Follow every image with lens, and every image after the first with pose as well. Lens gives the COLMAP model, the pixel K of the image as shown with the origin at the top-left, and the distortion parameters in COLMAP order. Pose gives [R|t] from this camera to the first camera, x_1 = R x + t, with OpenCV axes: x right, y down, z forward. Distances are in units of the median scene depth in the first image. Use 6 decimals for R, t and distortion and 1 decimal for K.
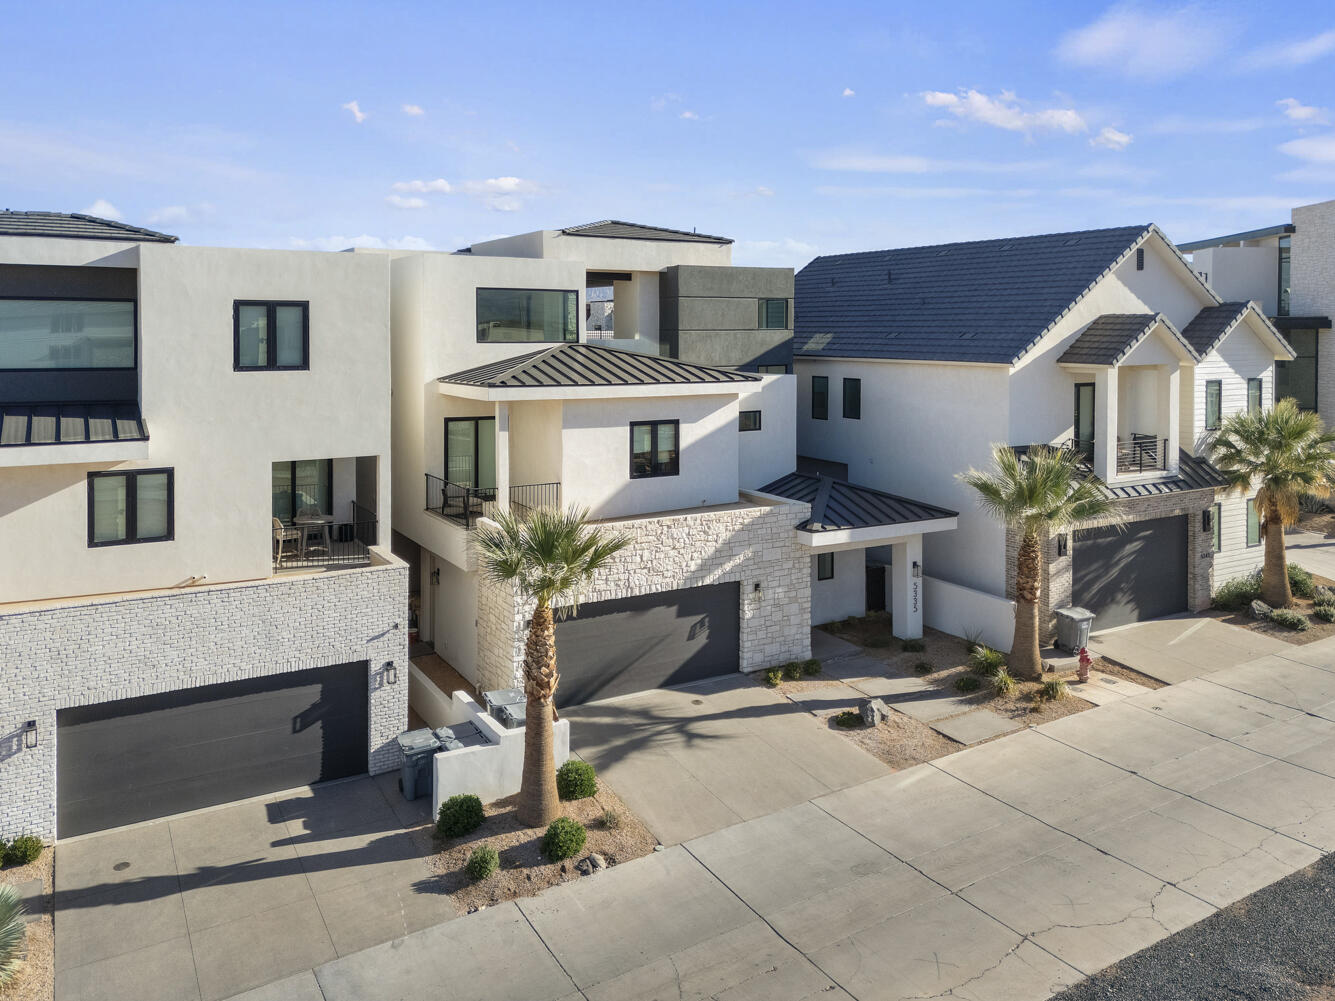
lens RADIAL K [[972.3, 0, 667.7], [0, 972.3, 494.1], [0, 0, 1]] dist [0.049525, -0.025680]
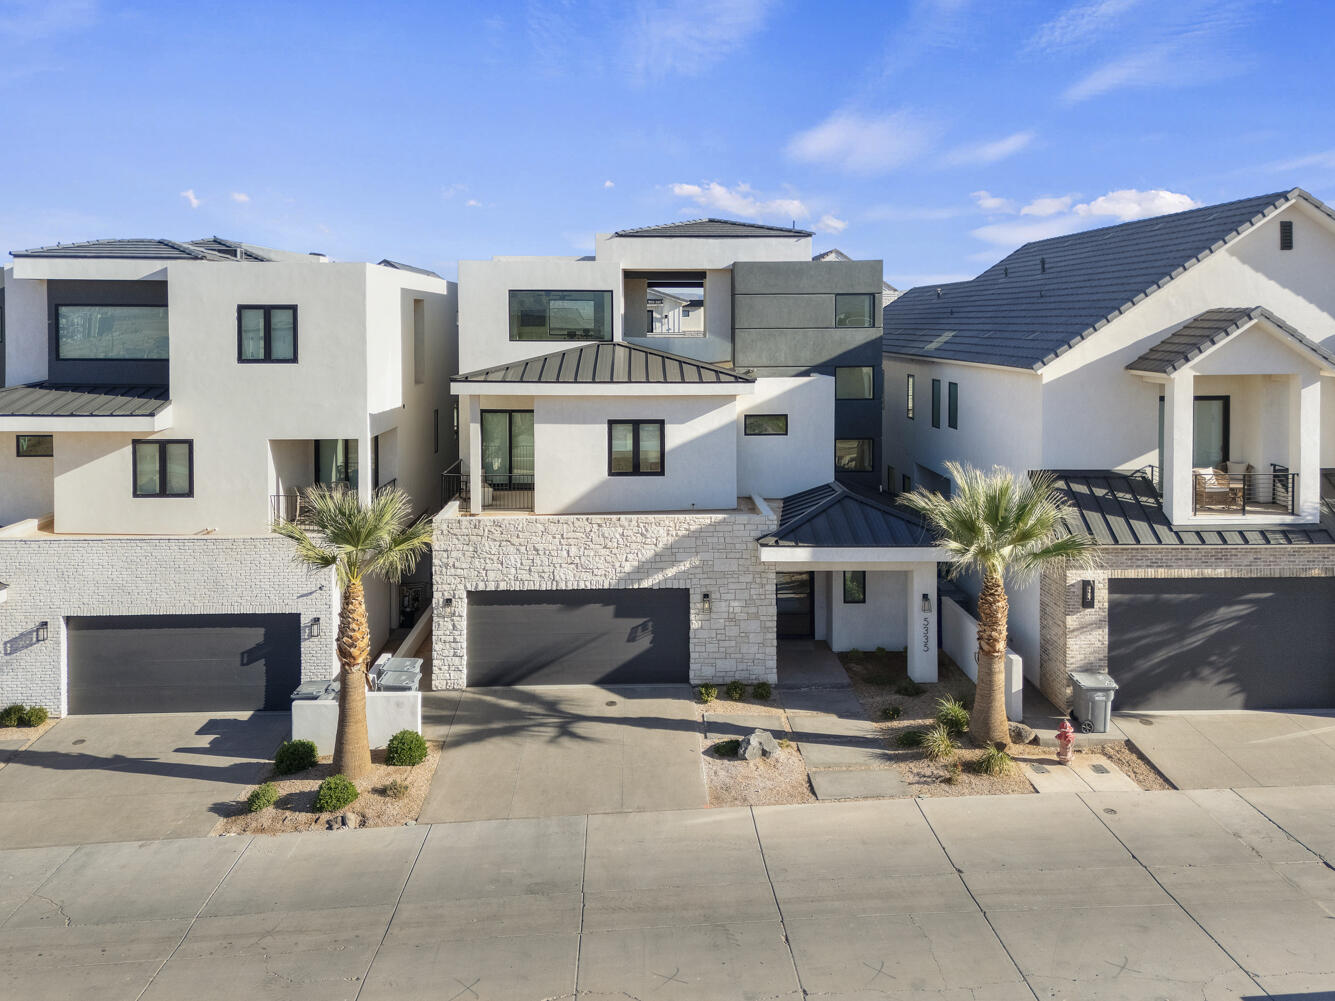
lens RADIAL K [[972.3, 0, 668.6], [0, 972.3, 493.2], [0, 0, 1]] dist [0.049525, -0.025680]
pose [[0.891228, 0.075884, -0.447163, 0.529212], [-0.074996, 0.996989, 0.019717, -0.025479], [0.447313, 0.015963, 0.894235, 0.137747]]
